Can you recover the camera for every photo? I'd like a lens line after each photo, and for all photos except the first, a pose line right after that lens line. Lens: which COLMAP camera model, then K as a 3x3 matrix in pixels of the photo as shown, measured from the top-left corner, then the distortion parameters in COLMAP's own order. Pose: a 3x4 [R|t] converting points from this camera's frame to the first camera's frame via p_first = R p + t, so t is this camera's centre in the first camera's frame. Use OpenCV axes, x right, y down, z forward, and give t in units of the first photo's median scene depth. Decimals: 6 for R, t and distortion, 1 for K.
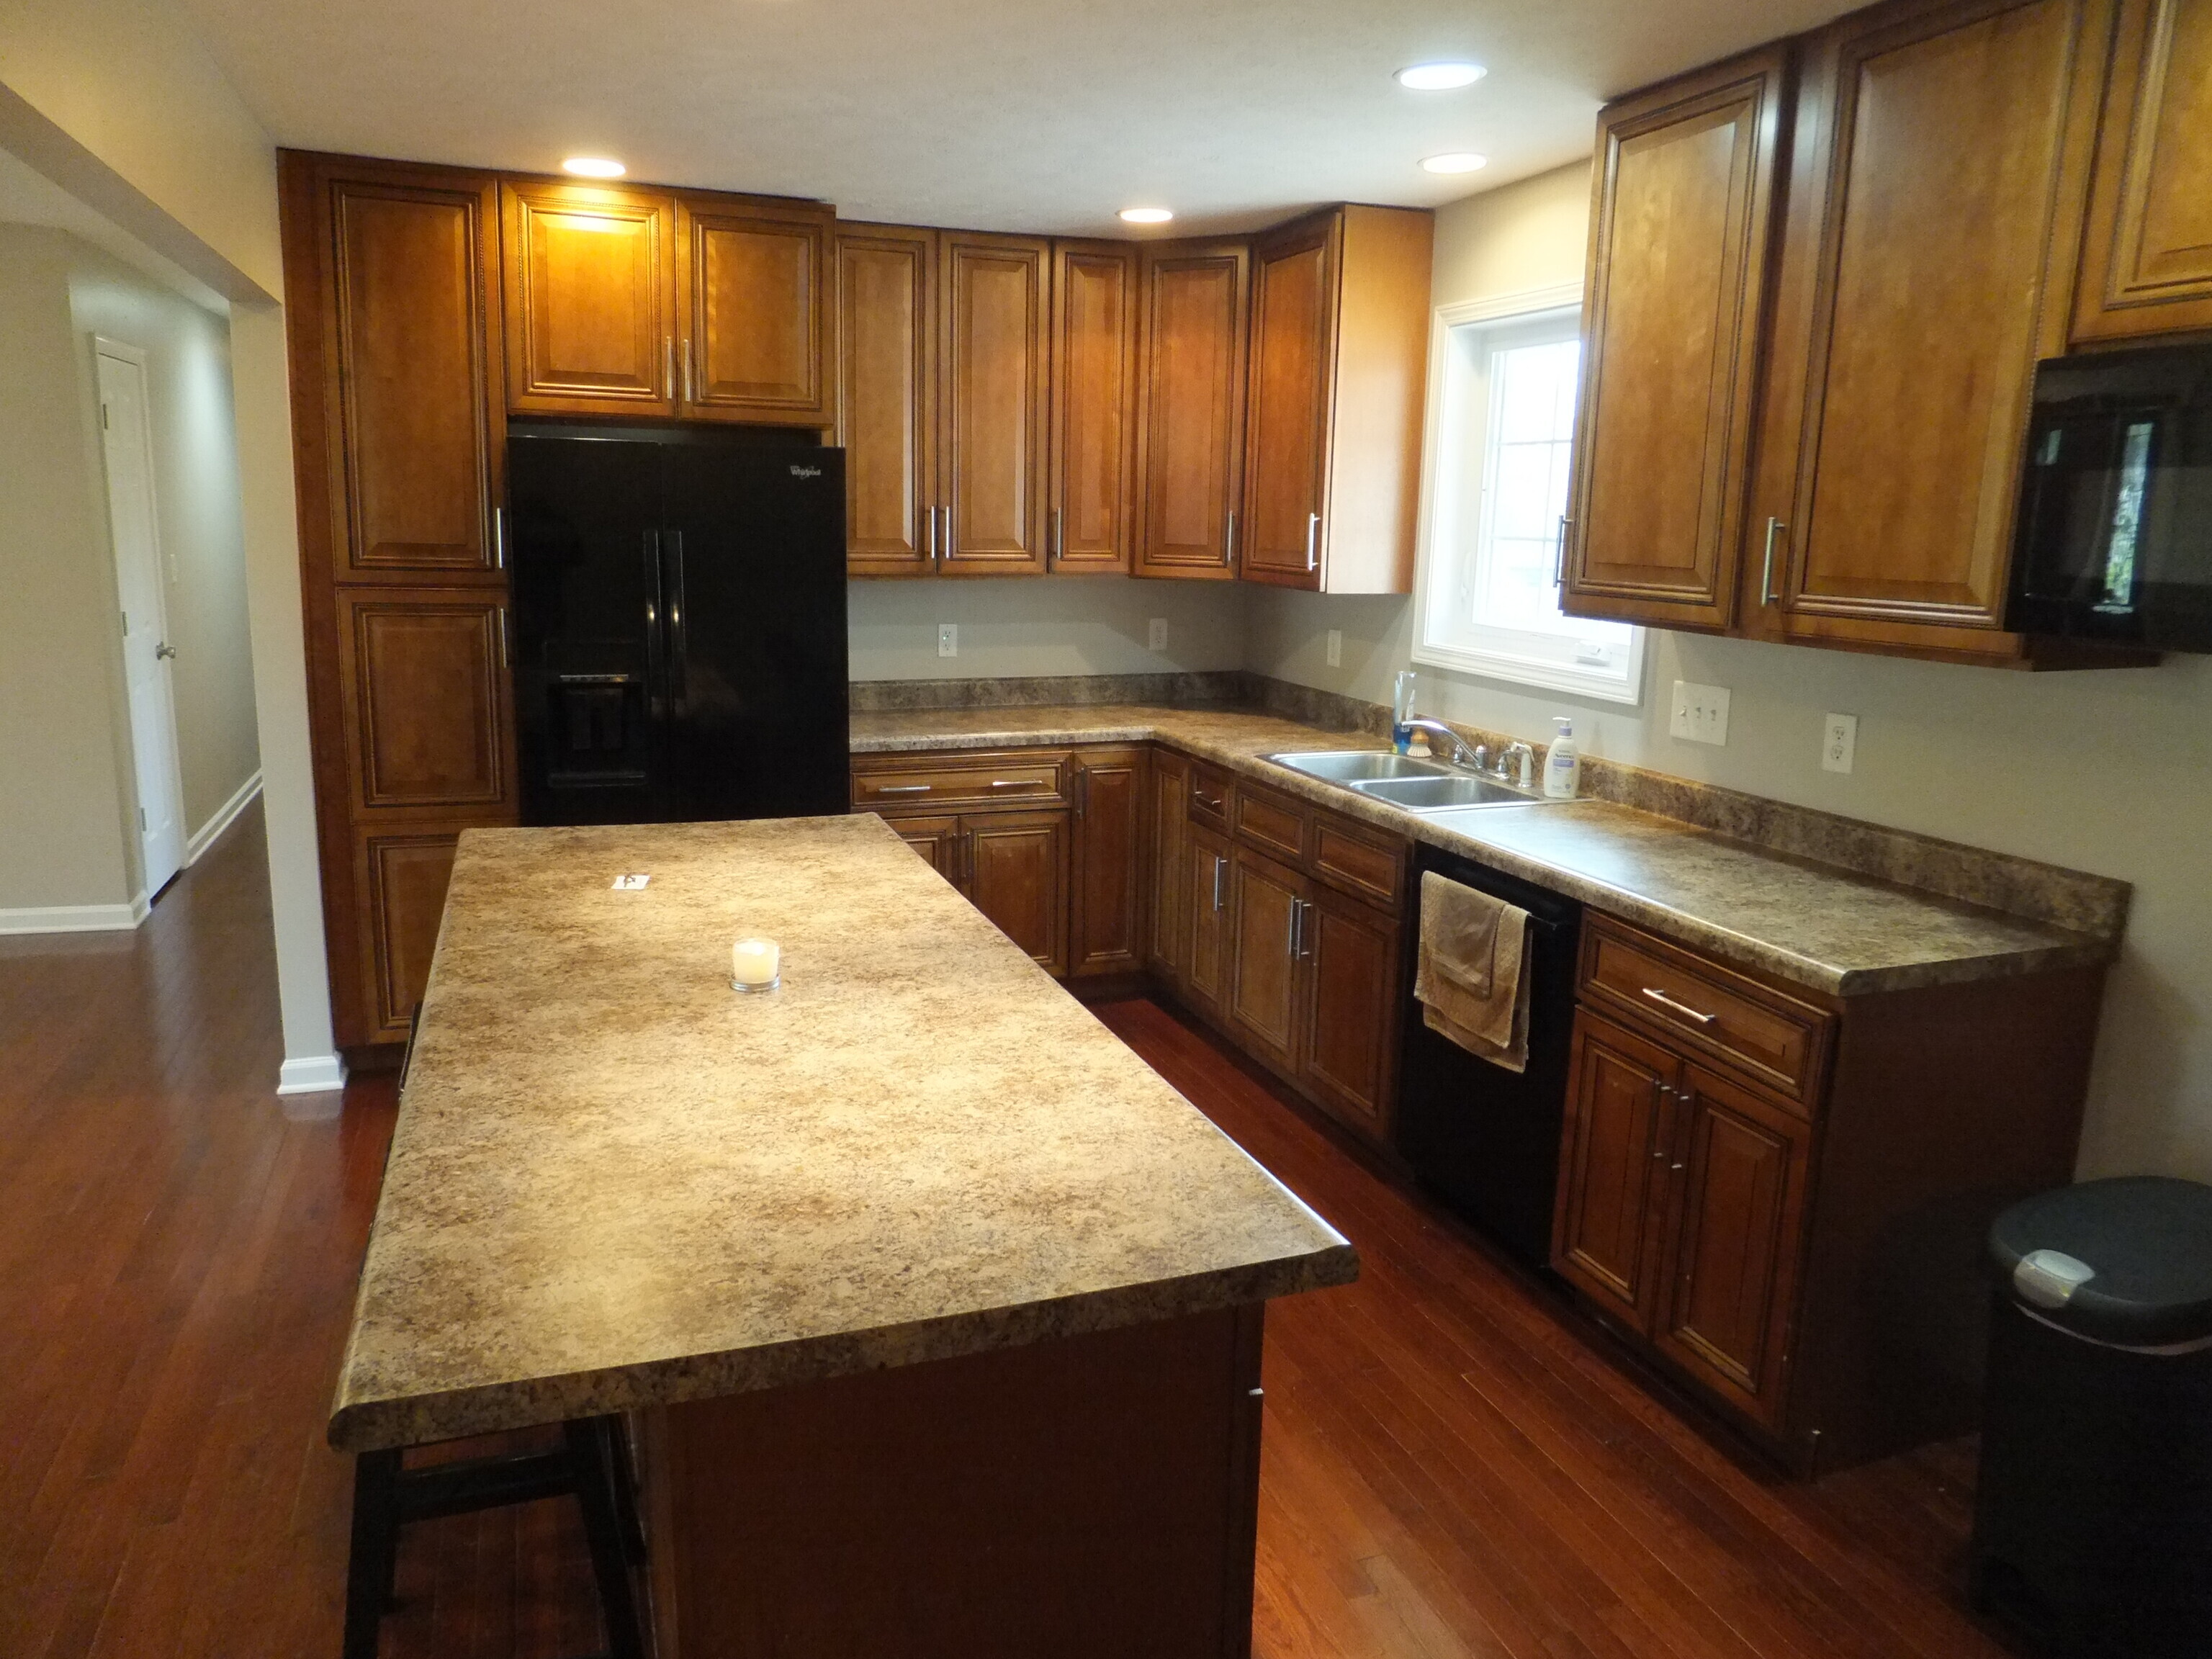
lens RADIAL K [[1529.2, 0, 1106.0], [0, 1529.2, 829.5], [0, 0, 1]] dist [-0.004339, -0.000509]
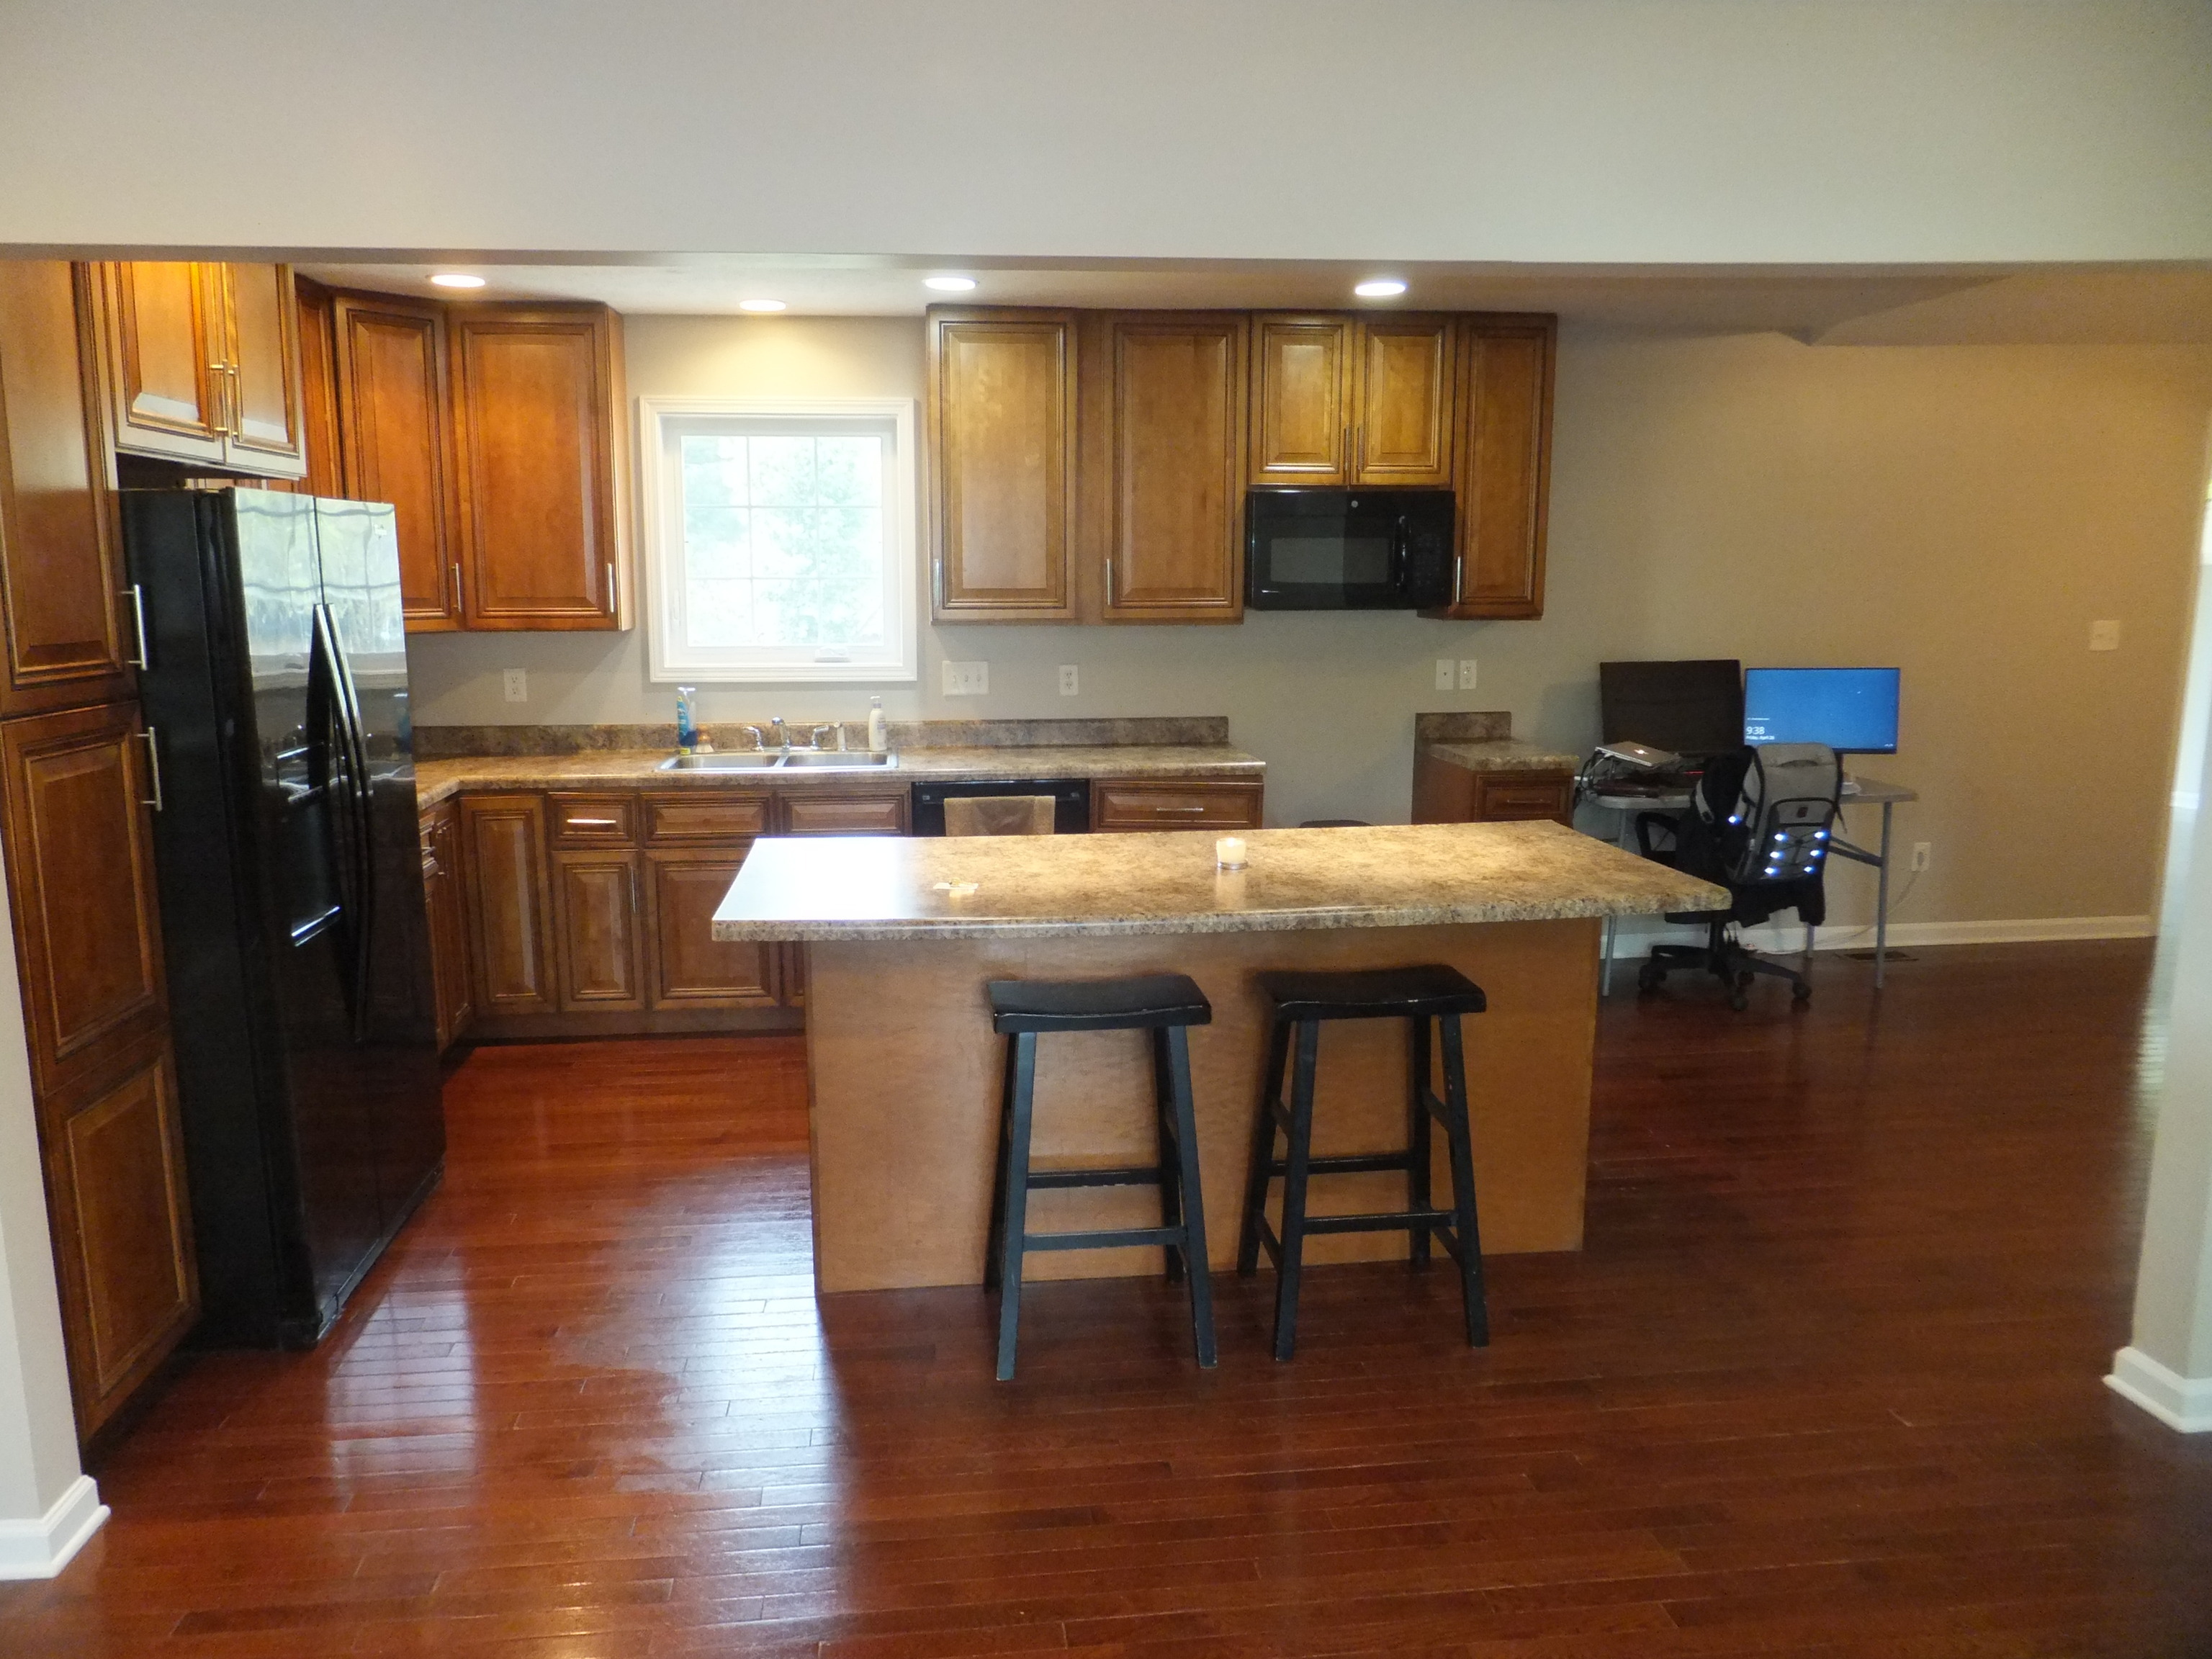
lens RADIAL K [[1529.2, 0, 1106.0], [0, 1529.2, 829.5], [0, 0, 1]] dist [-0.004339, -0.000509]
pose [[0.223104, -0.196245, 0.954836, -1.118417], [0.206148, 0.966870, 0.150551, -0.129004], [-0.952747, 0.163249, 0.256168, 0.444593]]
